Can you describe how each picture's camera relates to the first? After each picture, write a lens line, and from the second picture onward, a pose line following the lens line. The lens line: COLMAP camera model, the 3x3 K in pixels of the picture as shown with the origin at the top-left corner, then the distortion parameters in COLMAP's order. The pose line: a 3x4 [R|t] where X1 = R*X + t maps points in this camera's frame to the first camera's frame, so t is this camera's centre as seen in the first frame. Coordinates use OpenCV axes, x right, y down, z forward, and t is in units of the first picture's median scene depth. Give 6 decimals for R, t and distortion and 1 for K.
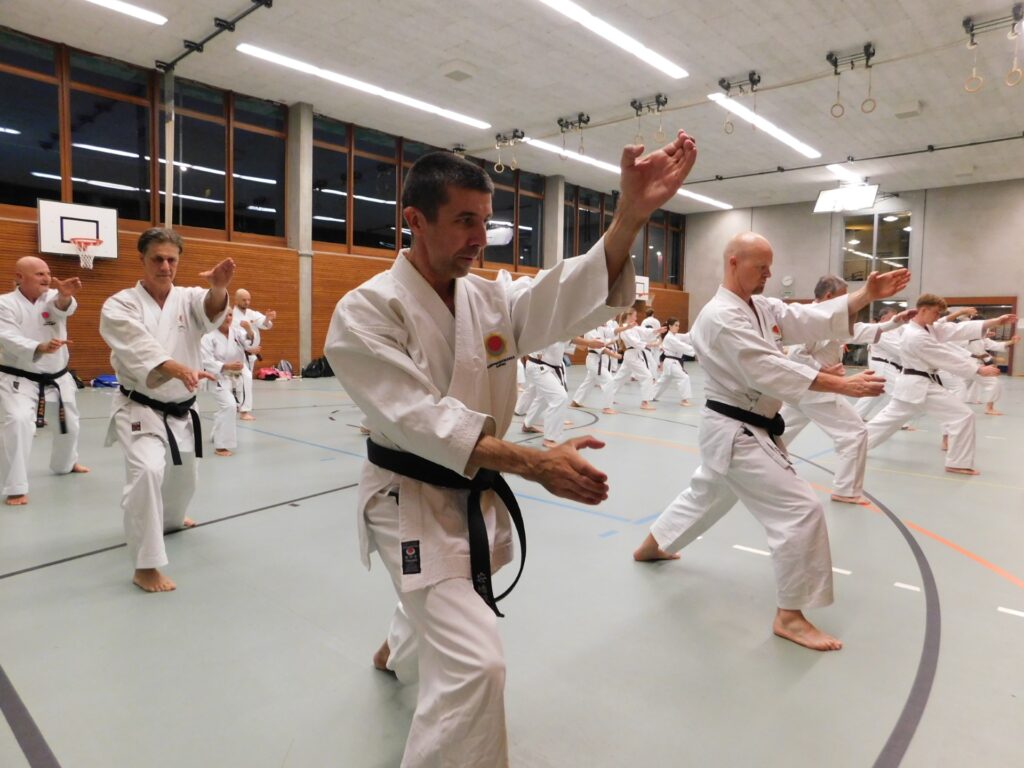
lens RADIAL K [[646.6, 0, 500.2], [0, 646.6, 388.5], [0, 0, 1]] dist [-0.004595, 0.004814]
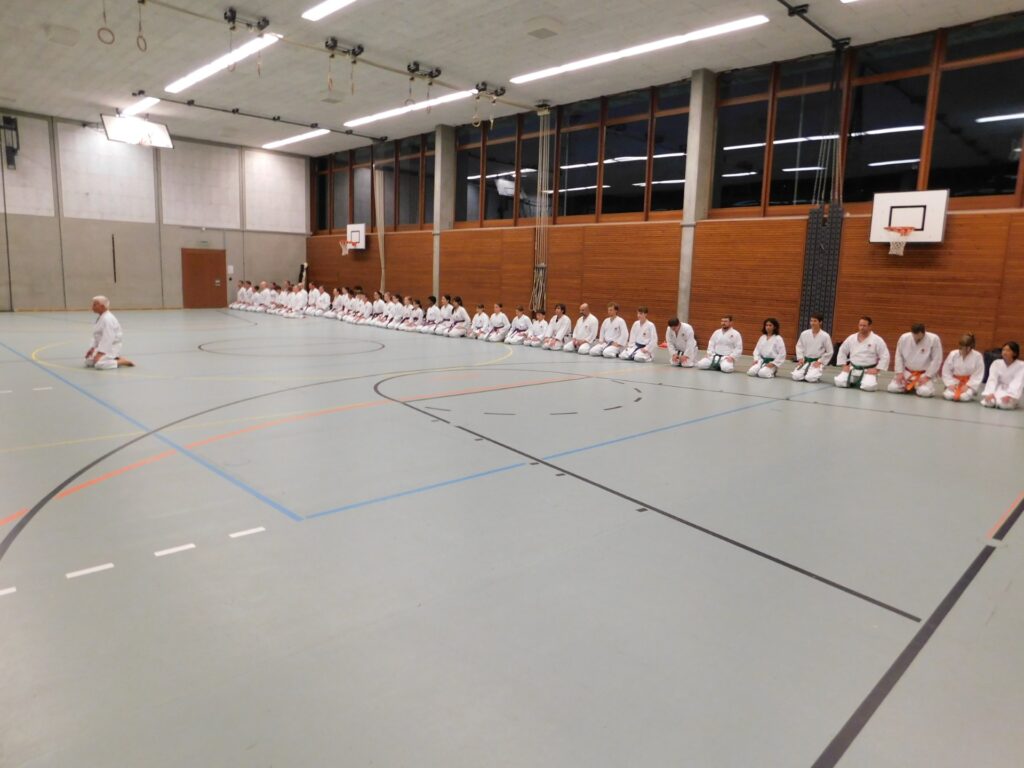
lens RADIAL K [[685.3, 0, 512.0], [0, 685.3, 384.0], [0, 0, 1]] dist [-0.041791, -0.000541]
pose [[-0.037424, 0.121904, -0.991836, 0.768374], [-0.142186, 0.981783, 0.126033, -0.062326], [0.989132, 0.145742, -0.019409, 0.793005]]
